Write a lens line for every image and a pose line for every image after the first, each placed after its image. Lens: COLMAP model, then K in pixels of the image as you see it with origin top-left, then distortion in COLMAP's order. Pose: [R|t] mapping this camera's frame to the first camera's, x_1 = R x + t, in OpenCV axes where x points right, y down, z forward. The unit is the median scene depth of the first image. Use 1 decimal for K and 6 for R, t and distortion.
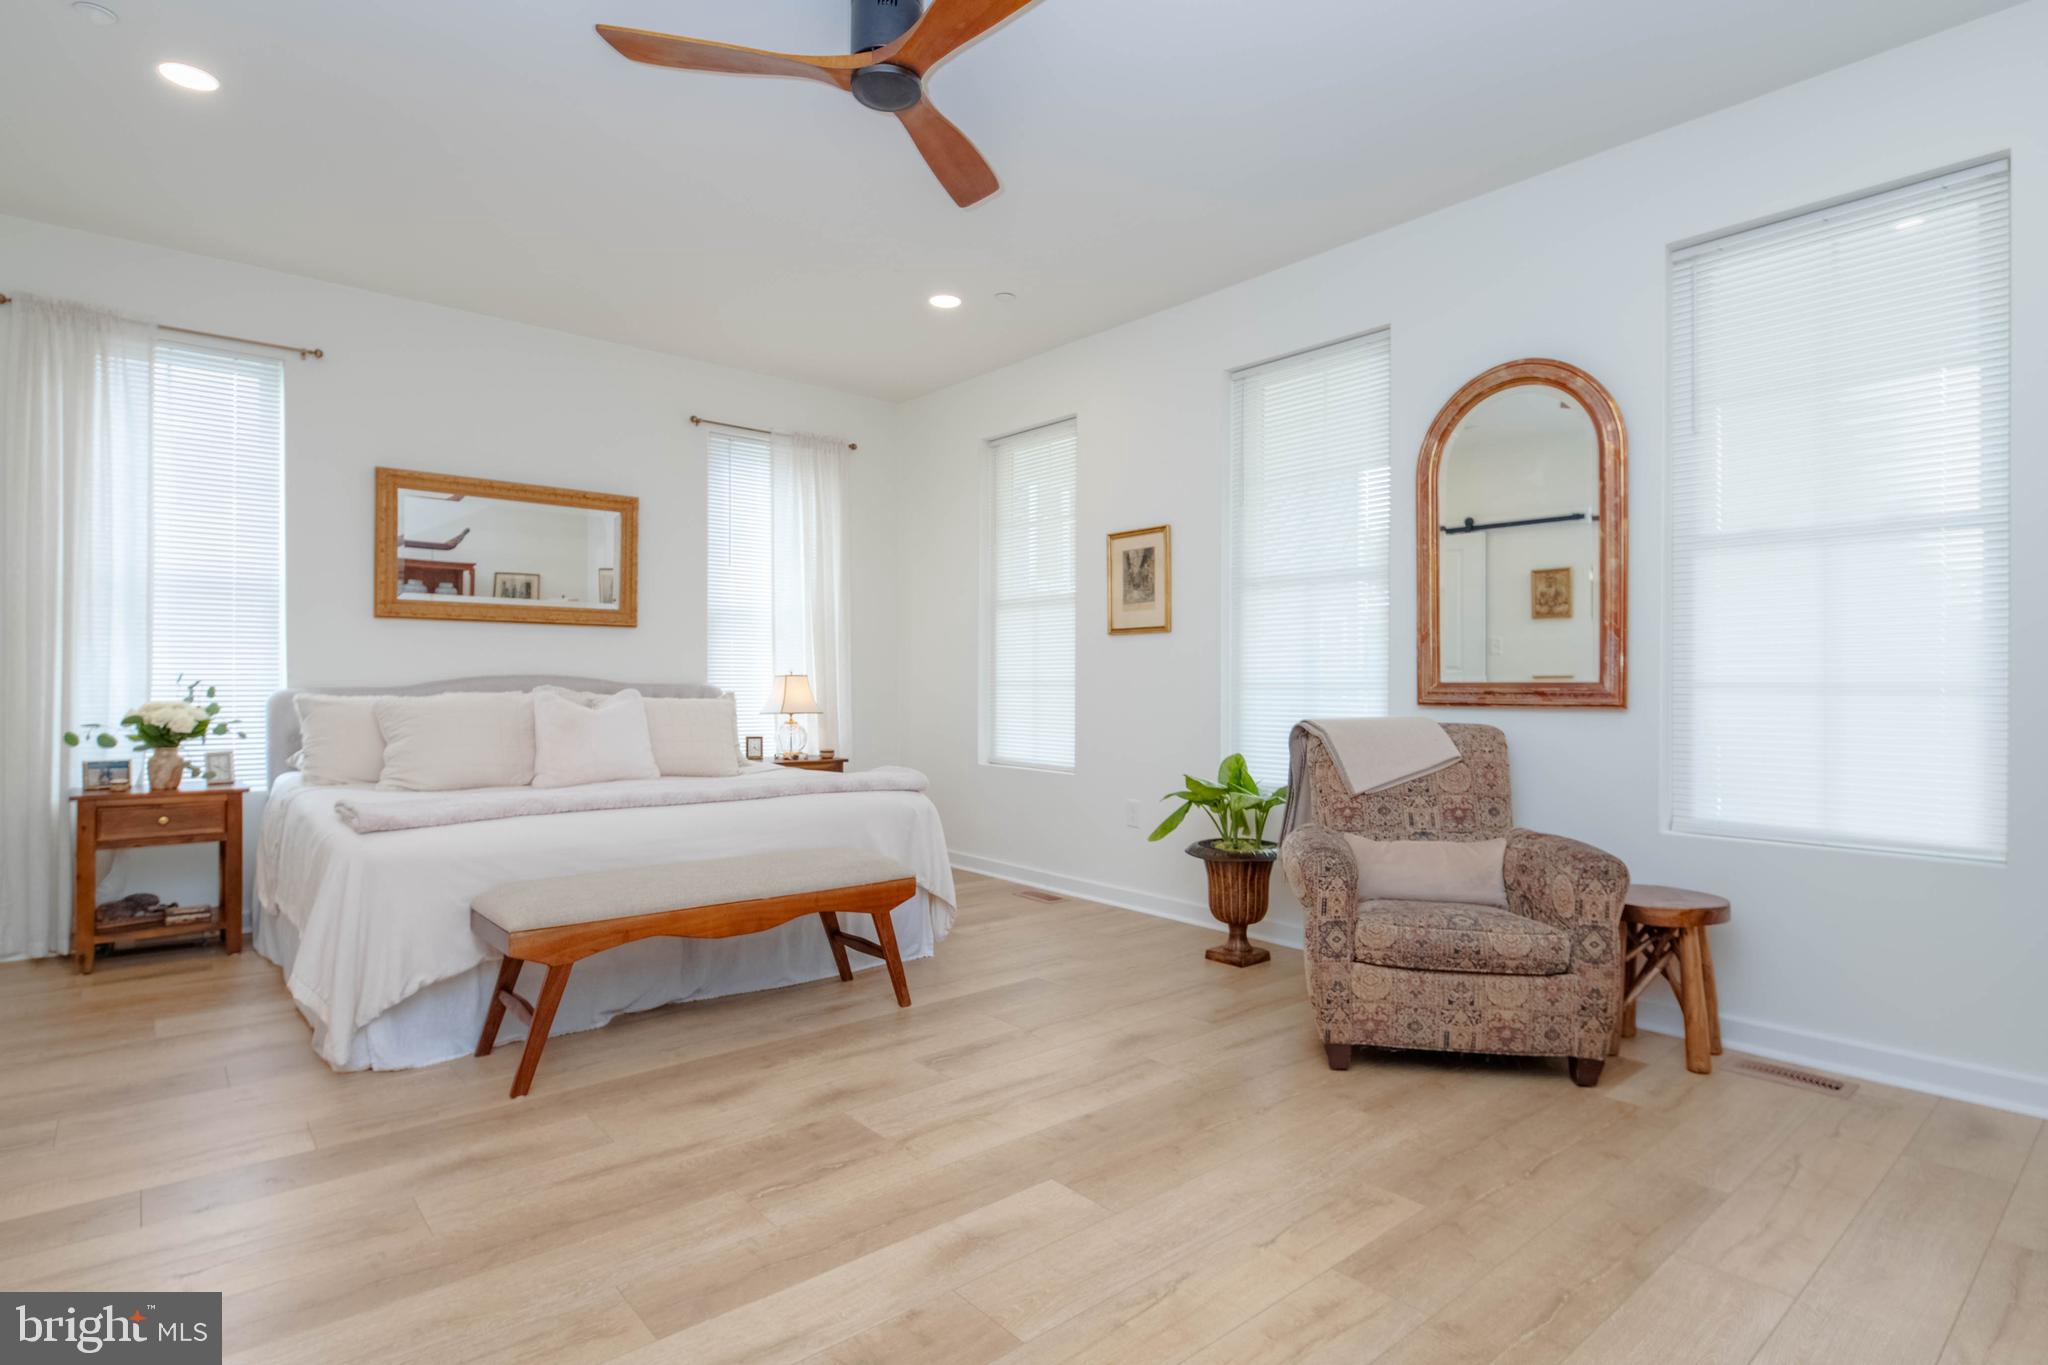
lens RADIAL K [[1054.4, 0, 1036.4], [0, 1054.4, 682.9], [0, 0, 1]] dist [0.010906, -0.001067]
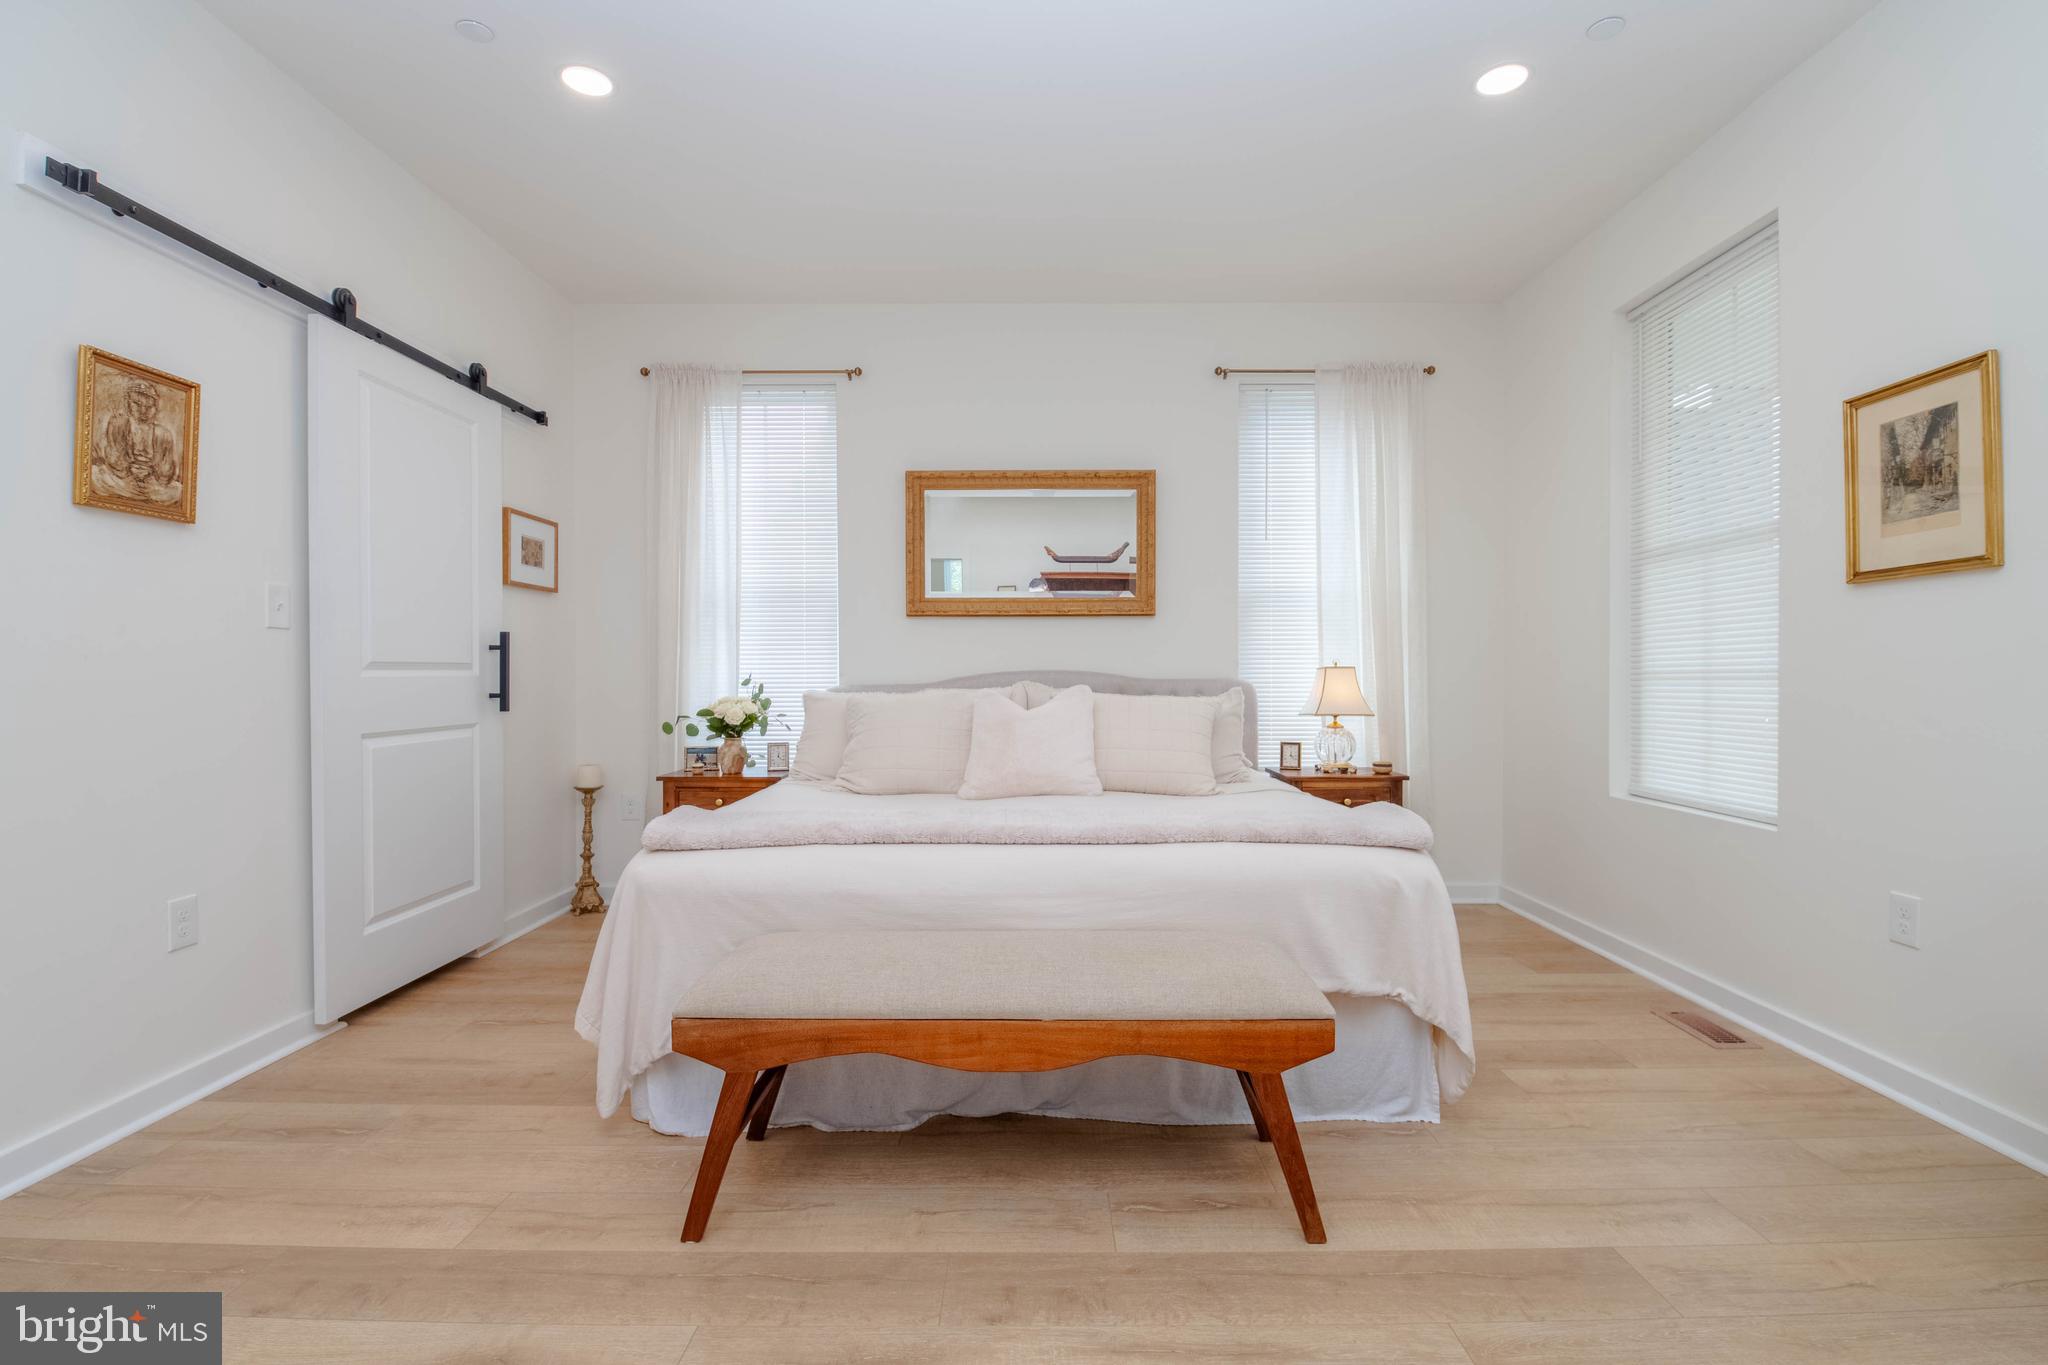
lens RADIAL K [[930.2, 0, 1034.3], [0, 930.2, 686.9], [0, 0, 1]] dist [-0.006415, -0.006108]
pose [[0.759329, -0.000752, -0.650706, 0.066760], [0.005703, 0.999969, 0.005499, 0.003004], [0.650682, -0.007887, 0.759310, 0.408695]]
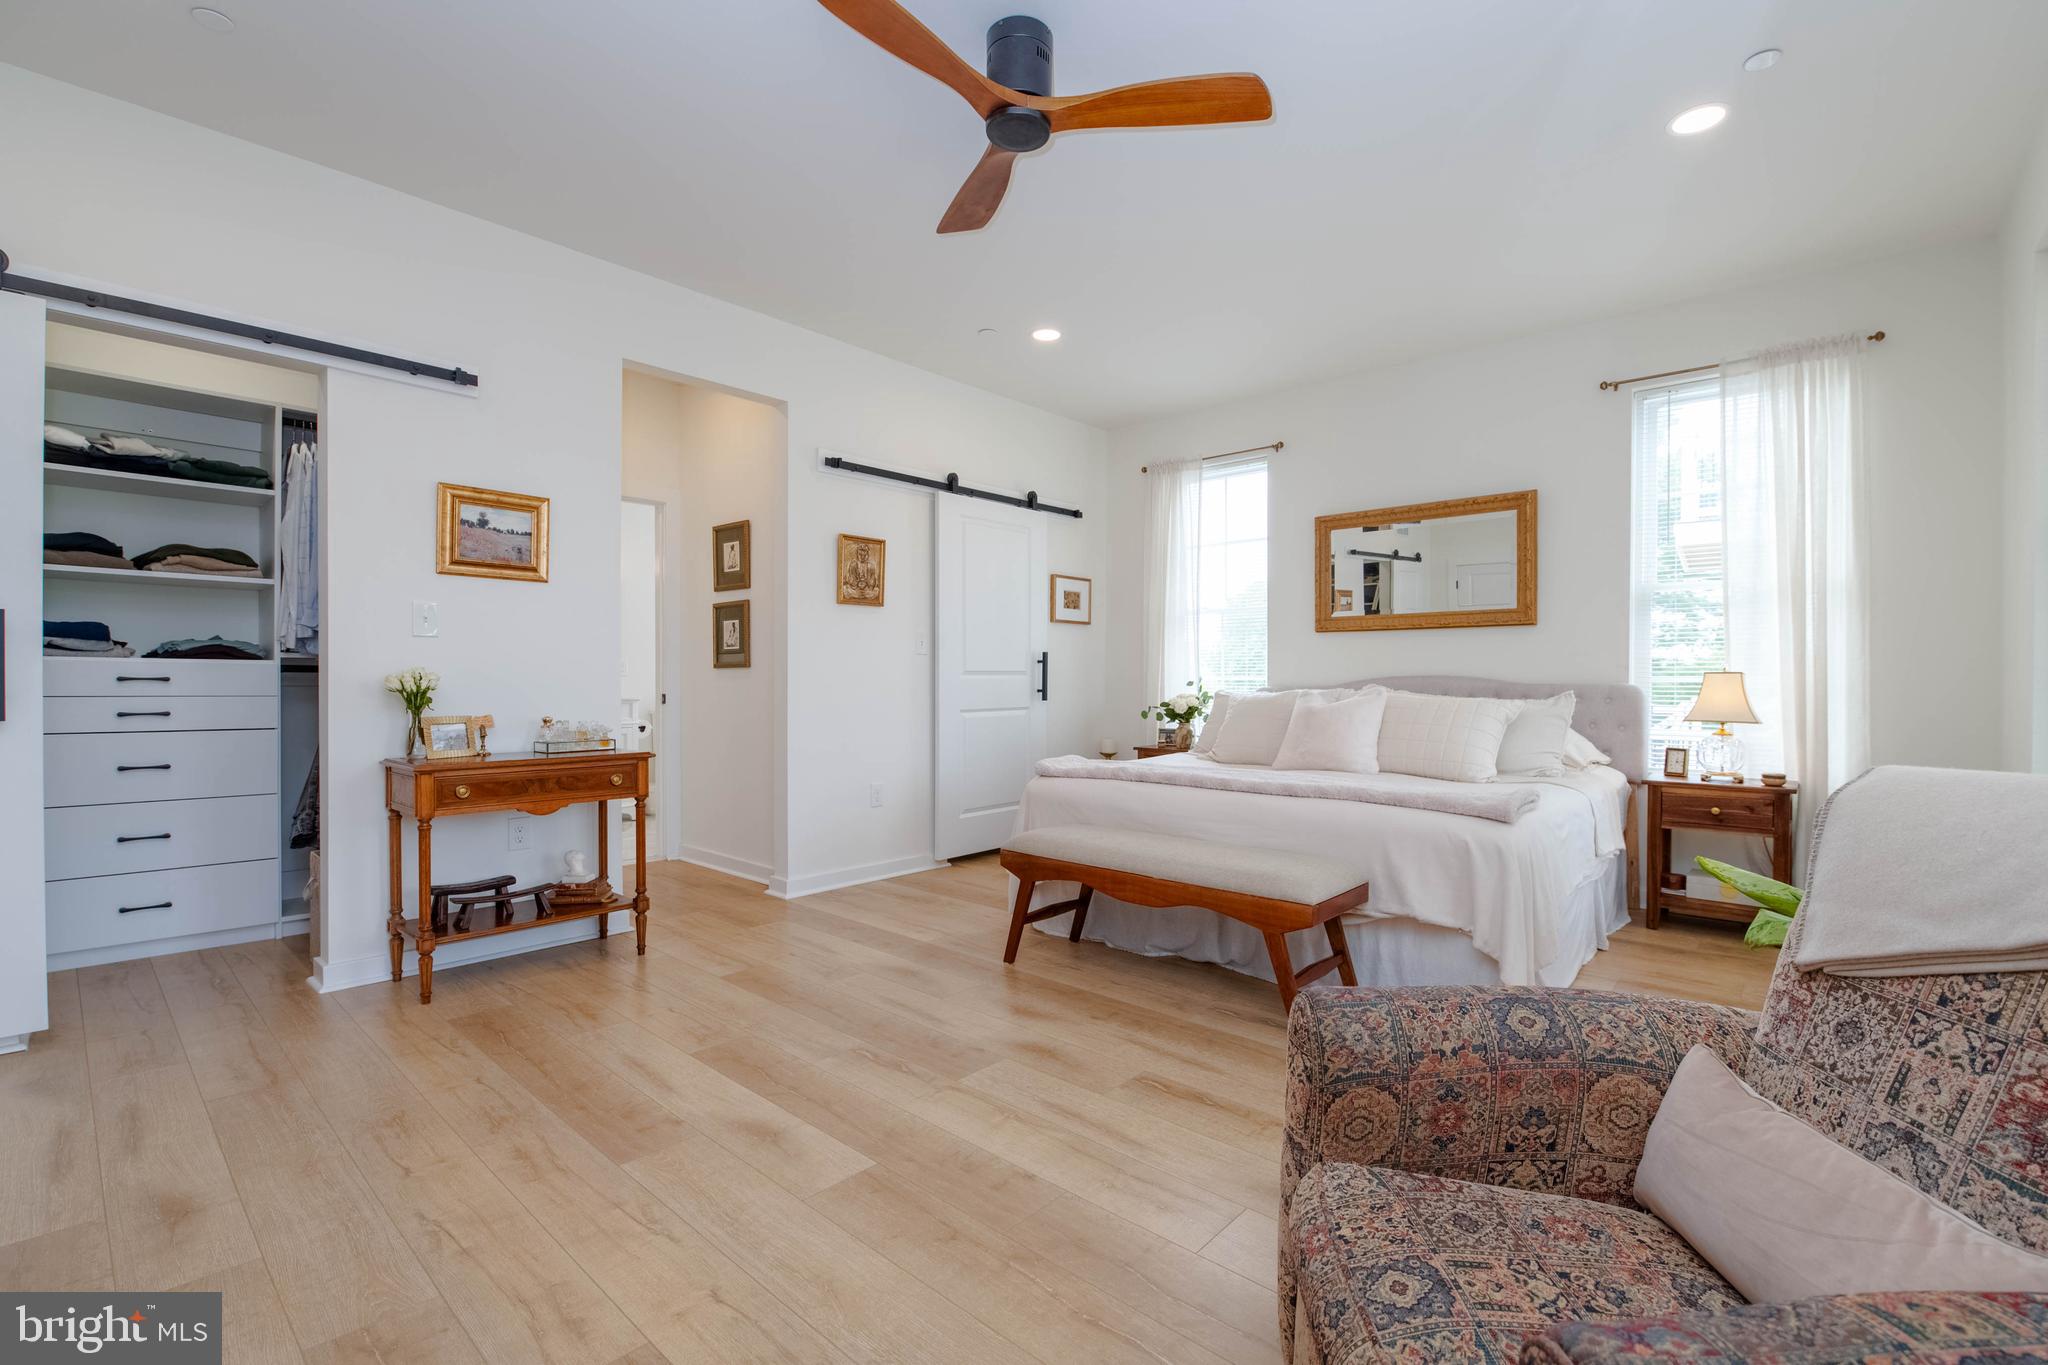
lens RADIAL K [[900.3, 0, 1018.7], [0, 900.3, 685.9], [0, 0, 1]] dist [-0.010613, -0.001452]
pose [[0.121084, 0.001824, -0.992641, 0.454581], [-0.003087, 0.999994, 0.001461, 0.003958], [0.992638, 0.002887, 0.121088, 0.526414]]
